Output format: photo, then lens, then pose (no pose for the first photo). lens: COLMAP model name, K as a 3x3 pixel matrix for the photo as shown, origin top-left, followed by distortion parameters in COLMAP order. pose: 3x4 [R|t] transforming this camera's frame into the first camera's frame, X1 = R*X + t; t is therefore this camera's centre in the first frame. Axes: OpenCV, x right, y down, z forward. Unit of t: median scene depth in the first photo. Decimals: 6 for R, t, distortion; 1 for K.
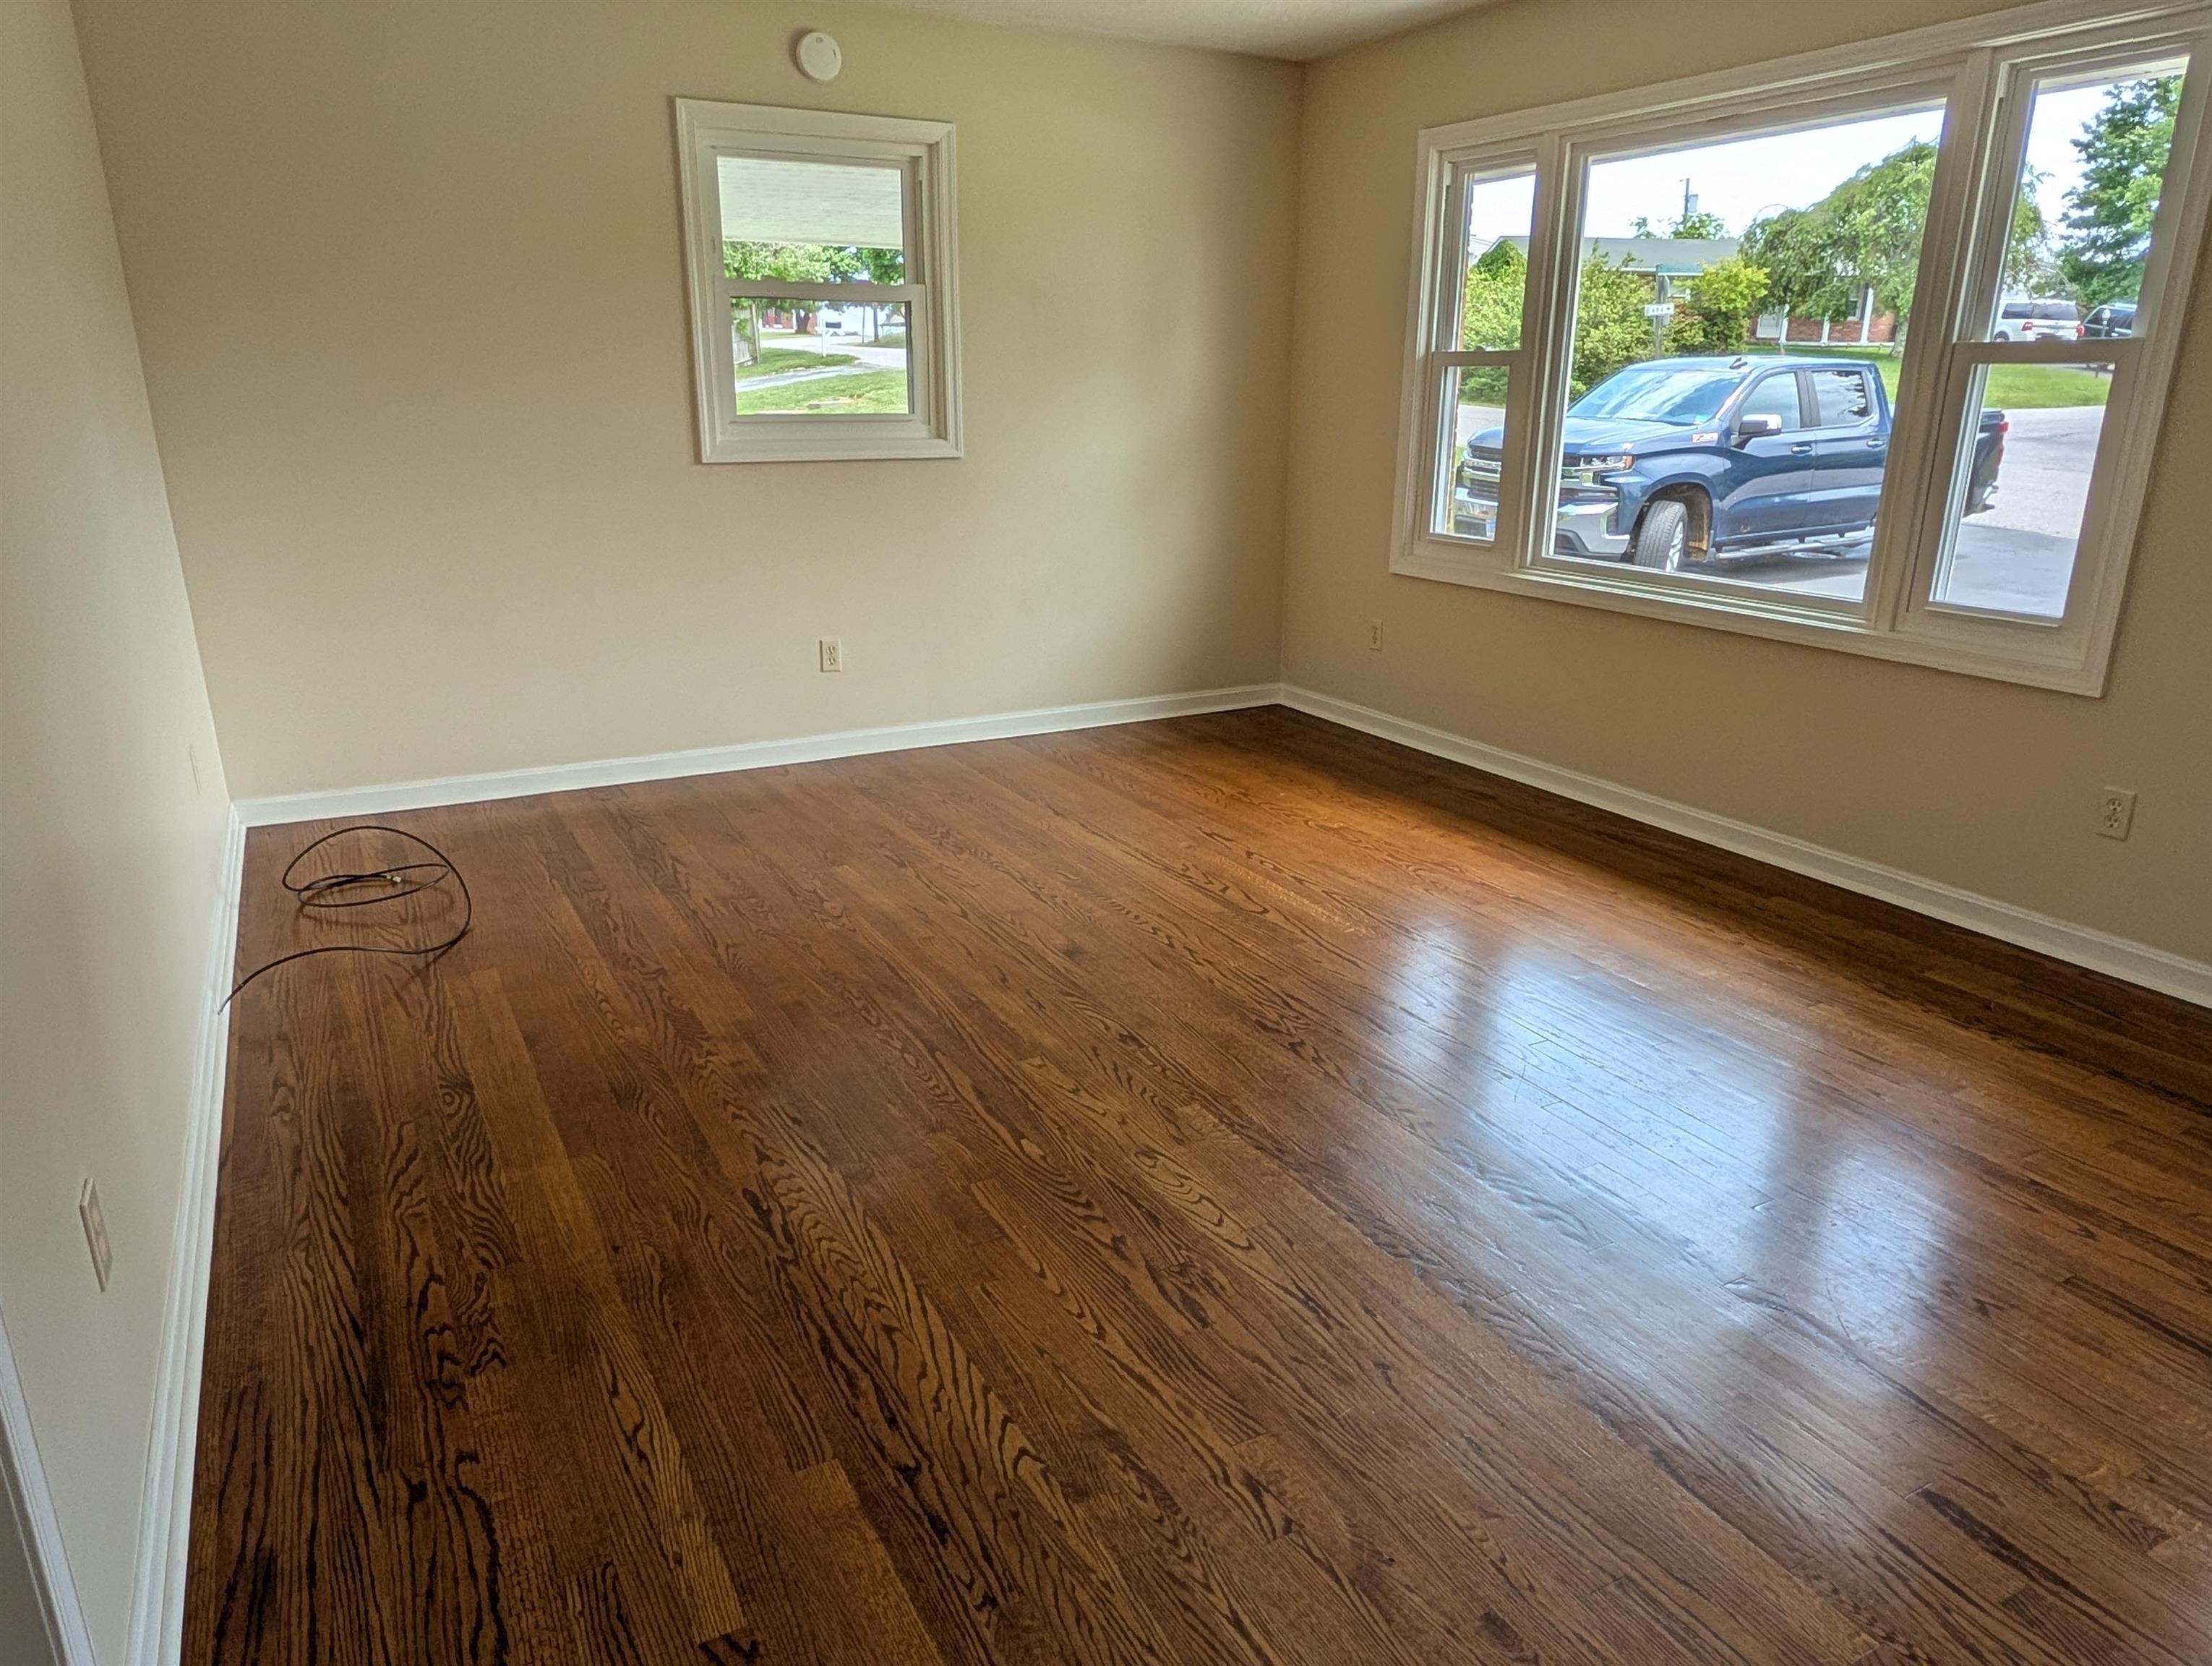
lens RADIAL K [[1431.0, 0, 1105.5], [0, 1431.0, 829.5], [0, 0, 1]] dist [0.001640, -0.003382]
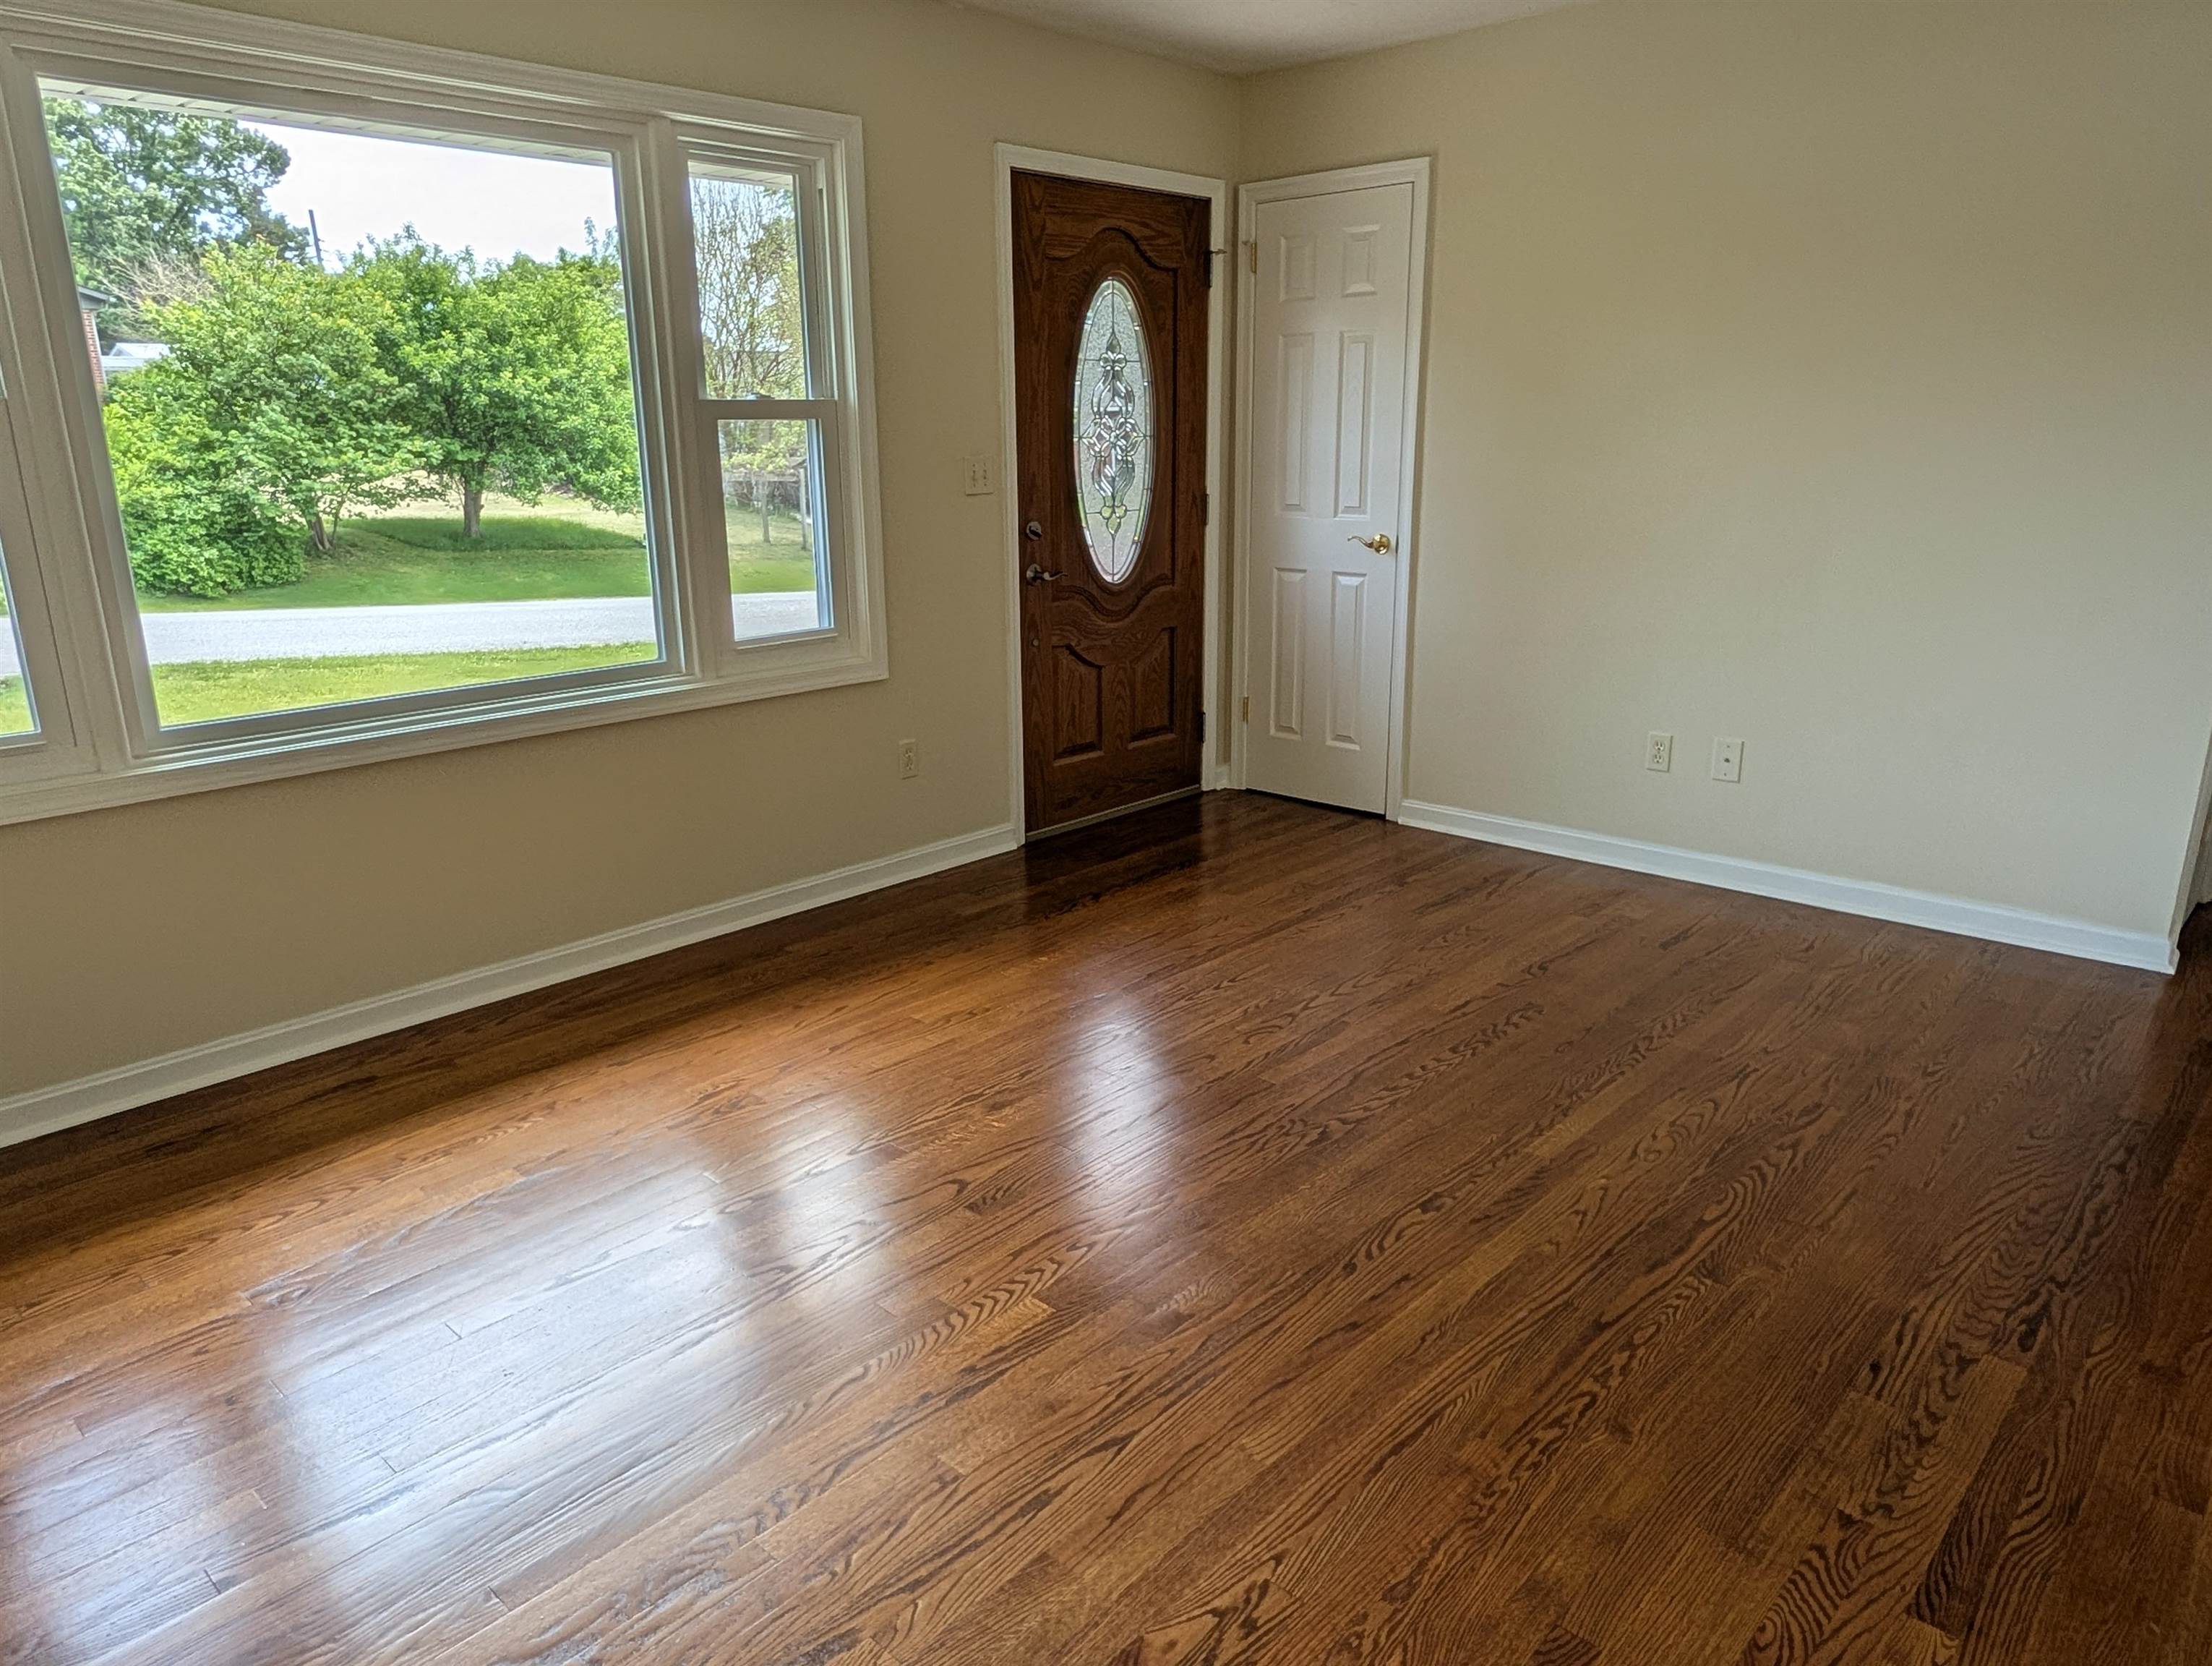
lens RADIAL K [[1431.0, 0, 1107.3], [0, 1431.0, 836.7], [0, 0, 1]] dist [0.001640, -0.003382]
pose [[-0.299254, -0.264322, 0.916832, -0.571371], [0.298841, 0.886560, 0.353136, -0.356711], [-0.906168, 0.379664, -0.186316, 1.105300]]
